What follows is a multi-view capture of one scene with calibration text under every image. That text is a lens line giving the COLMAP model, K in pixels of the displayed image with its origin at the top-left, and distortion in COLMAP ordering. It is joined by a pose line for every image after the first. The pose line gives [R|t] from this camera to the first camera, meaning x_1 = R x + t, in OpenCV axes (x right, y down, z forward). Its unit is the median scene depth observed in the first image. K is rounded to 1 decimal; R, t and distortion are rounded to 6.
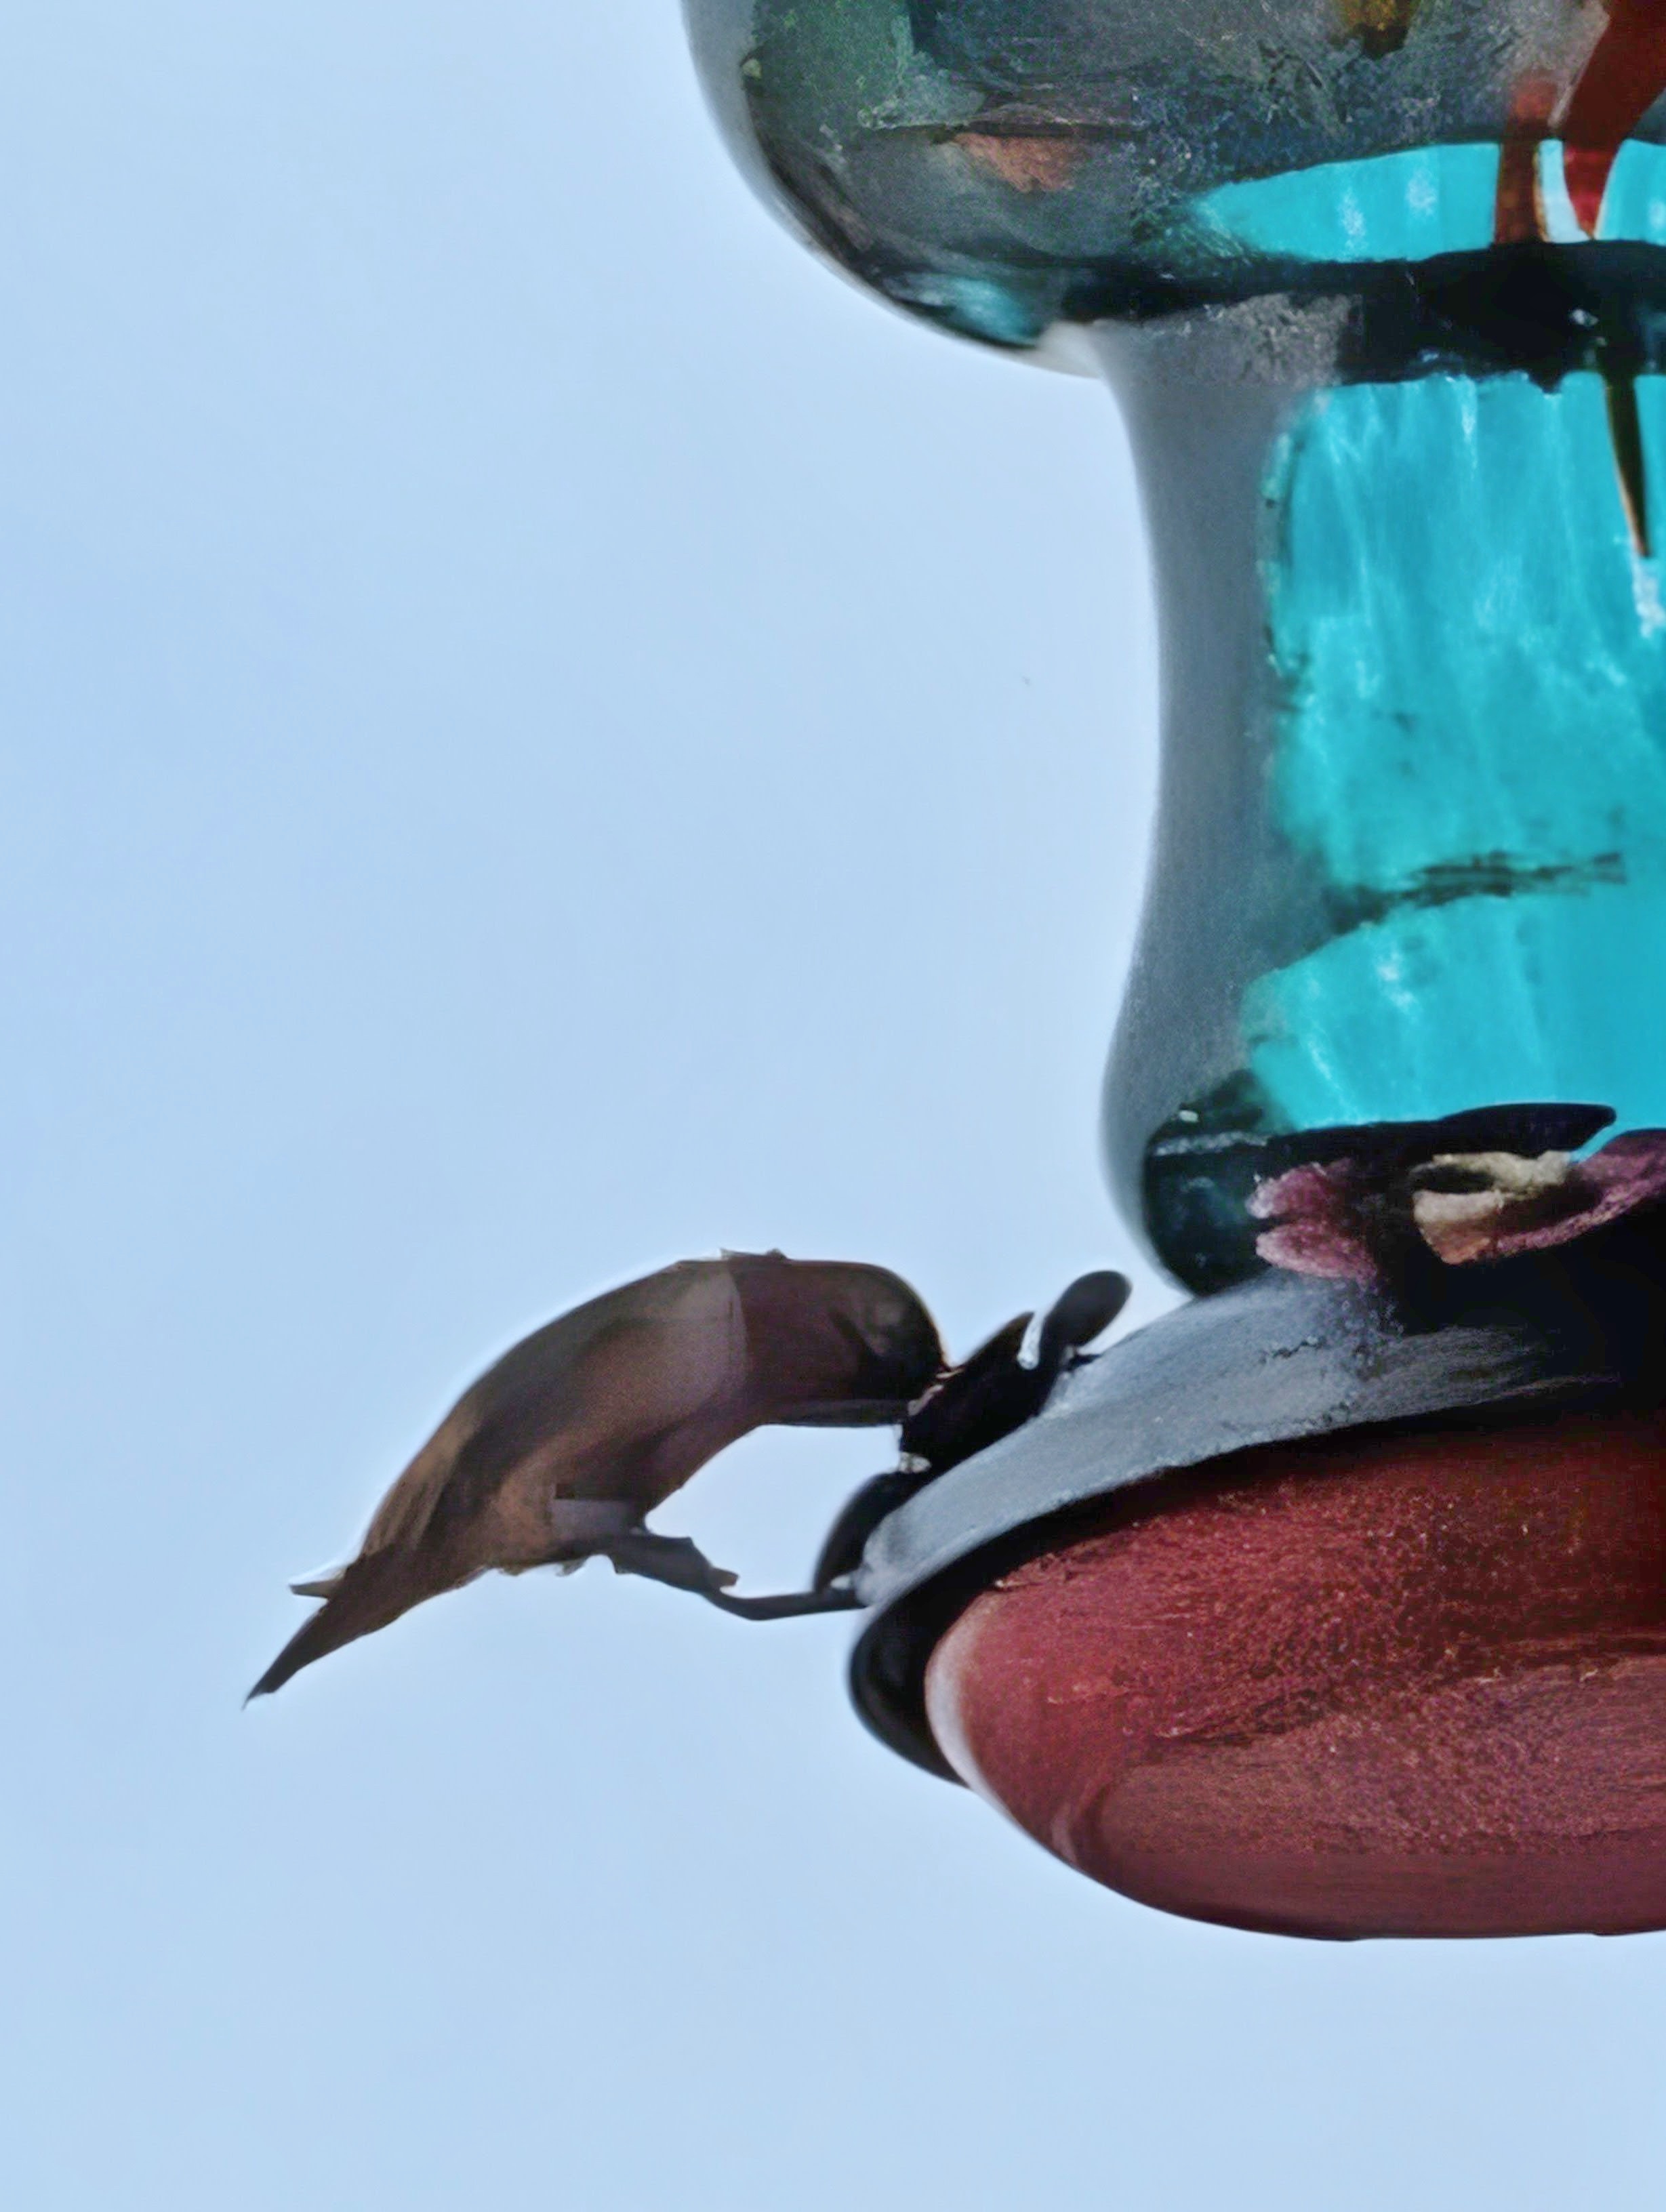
lens RADIAL K [[7215.8, 0, 829.6], [0, 7215.8, 1107.1], [0, 0, 1]] dist [-0.401023, 0.000000]
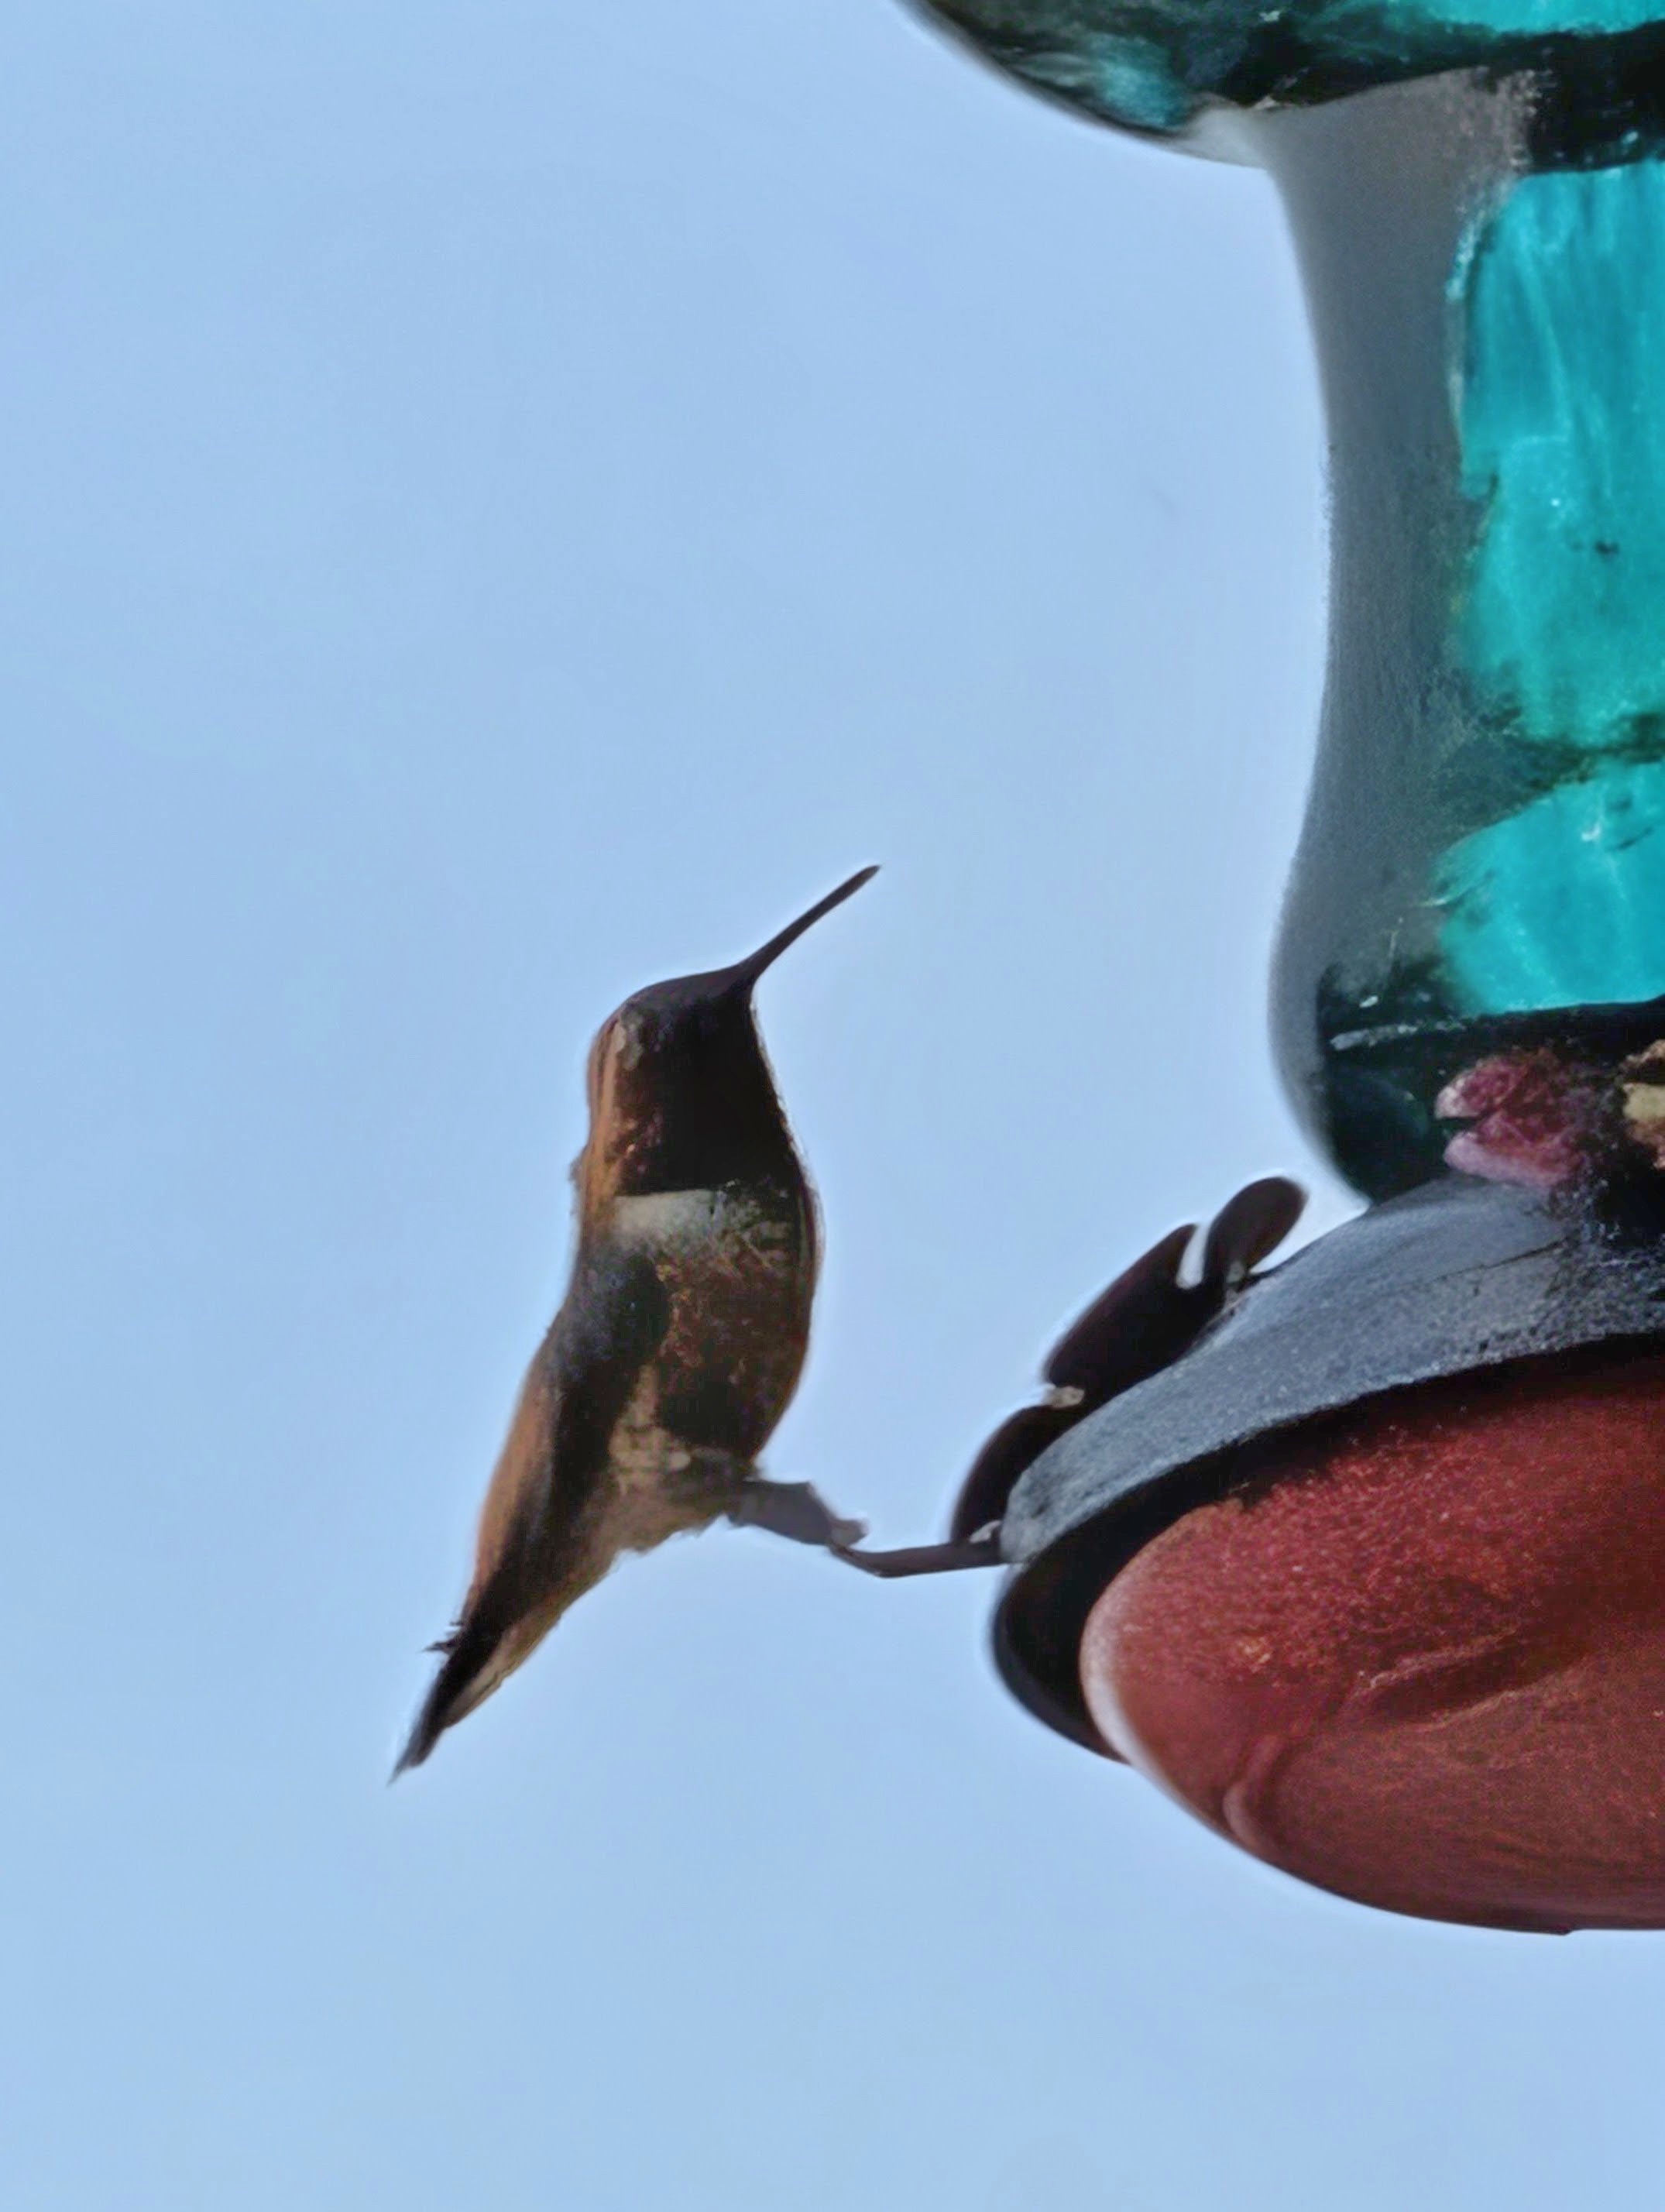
lens RADIAL K [[7214.9, 0, 835.8], [0, 7214.9, 1104.7], [0, 0, 1]] dist [-0.401023, 0.000000]
pose [[0.999287, -0.010282, -0.036342, 0.016562], [0.010711, 0.999875, 0.011620, 0.002938], [0.036218, -0.012001, 0.999272, 0.117088]]
